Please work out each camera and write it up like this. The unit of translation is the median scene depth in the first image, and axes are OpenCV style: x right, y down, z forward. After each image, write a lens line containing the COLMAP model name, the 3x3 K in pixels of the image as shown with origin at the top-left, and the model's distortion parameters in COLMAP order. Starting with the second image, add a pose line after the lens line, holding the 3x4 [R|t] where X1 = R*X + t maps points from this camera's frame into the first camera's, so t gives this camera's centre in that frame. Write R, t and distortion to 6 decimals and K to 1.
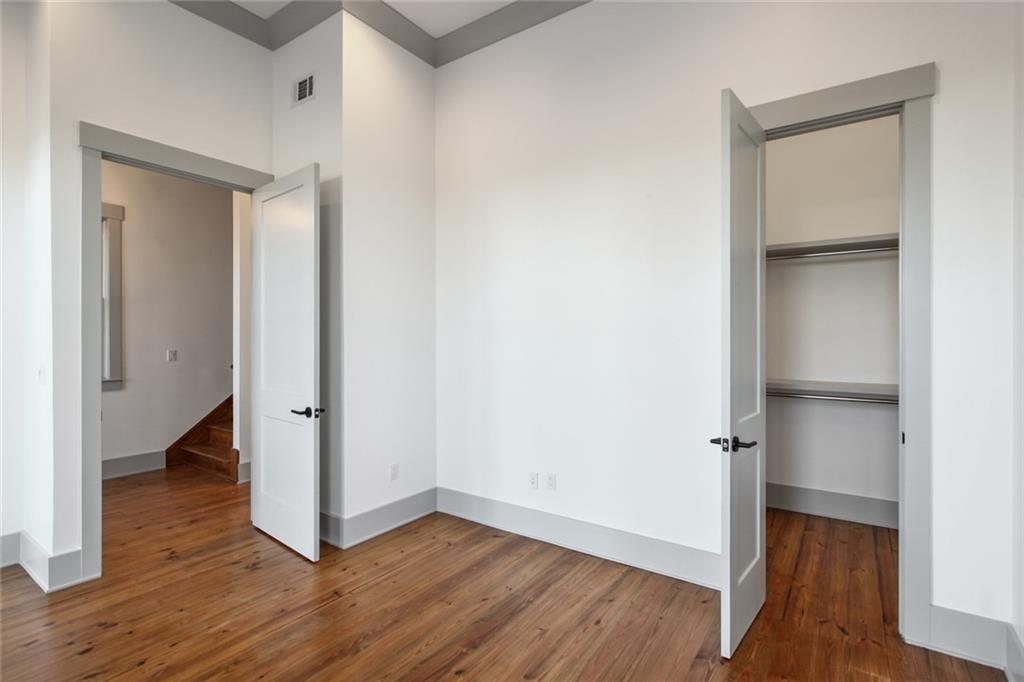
lens RADIAL K [[486.5, 0, 517.7], [0, 486.5, 339.1], [0, 0, 1]] dist [-0.011707, 0.004070]
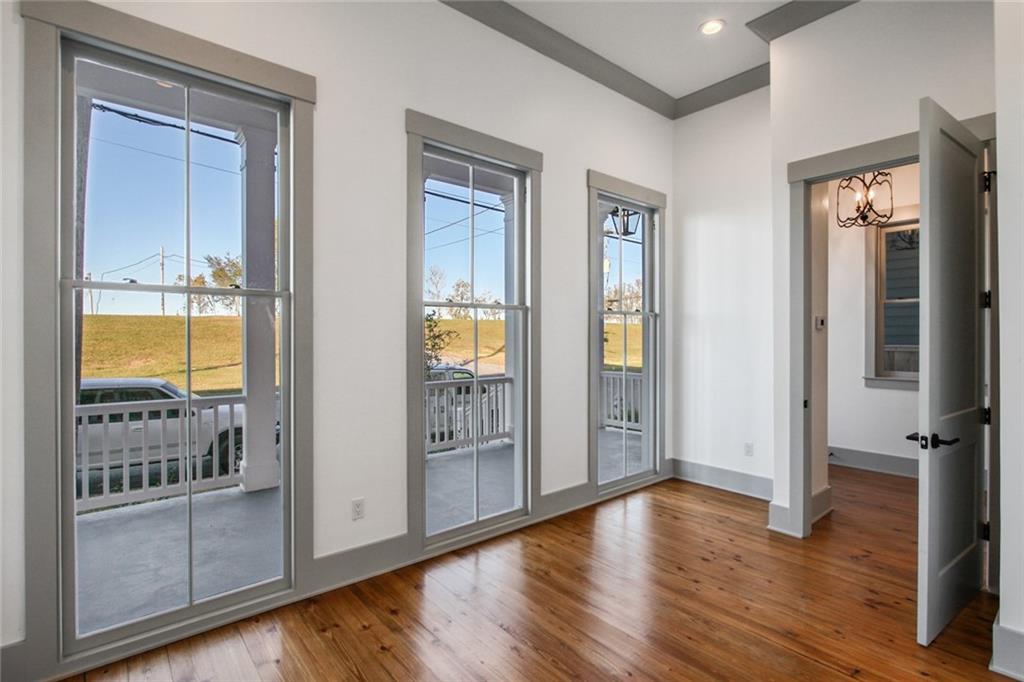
lens RADIAL K [[486.5, 0, 516.4], [0, 486.5, 340.0], [0, 0, 1]] dist [-0.011707, 0.004070]
pose [[-0.262298, 0.007611, -0.964957, 0.501172], [-0.002095, 0.999962, 0.008456, -0.005985], [0.964985, 0.004239, -0.262272, 0.679738]]
